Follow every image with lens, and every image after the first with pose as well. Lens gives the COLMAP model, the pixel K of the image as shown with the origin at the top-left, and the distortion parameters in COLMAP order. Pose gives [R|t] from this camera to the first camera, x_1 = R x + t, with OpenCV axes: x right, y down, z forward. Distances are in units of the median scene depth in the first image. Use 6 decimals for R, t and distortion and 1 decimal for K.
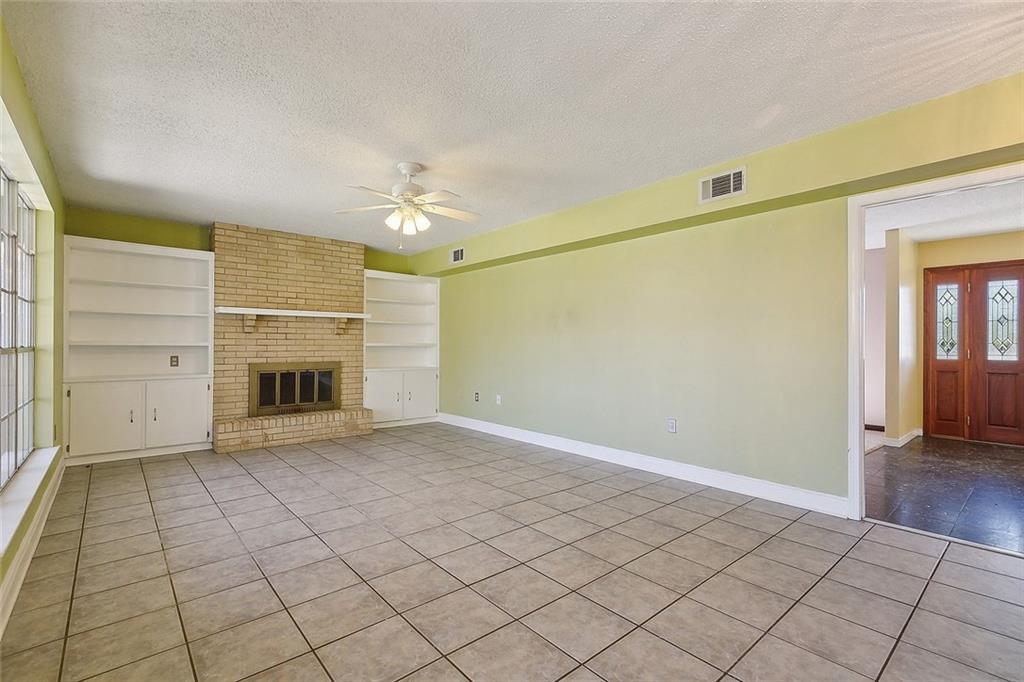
lens RADIAL K [[461.4, 0, 517.0], [0, 461.4, 343.1], [0, 0, 1]] dist [0.001872, -0.000153]
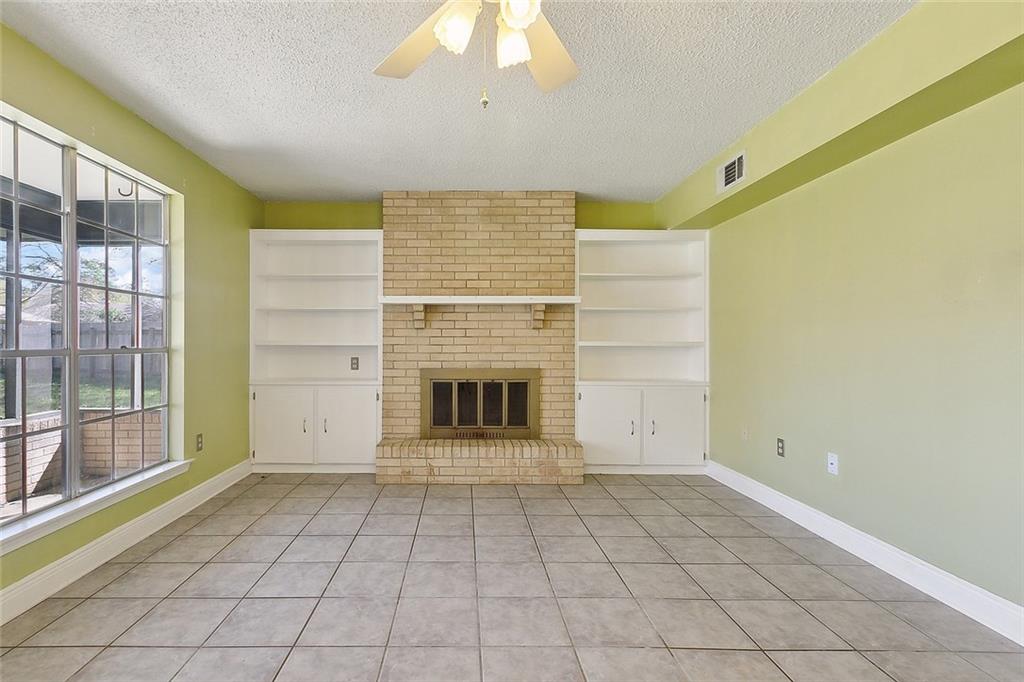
lens RADIAL K [[484.5, 0, 461.3], [0, 484.5, 340.1], [0, 0, 1]] dist [0.002774, 0.000536]
pose [[0.747279, -0.006405, -0.664479, 0.006094], [0.003867, 0.999979, -0.005290, 0.001008], [0.664499, 0.001383, 0.747288, 0.434564]]
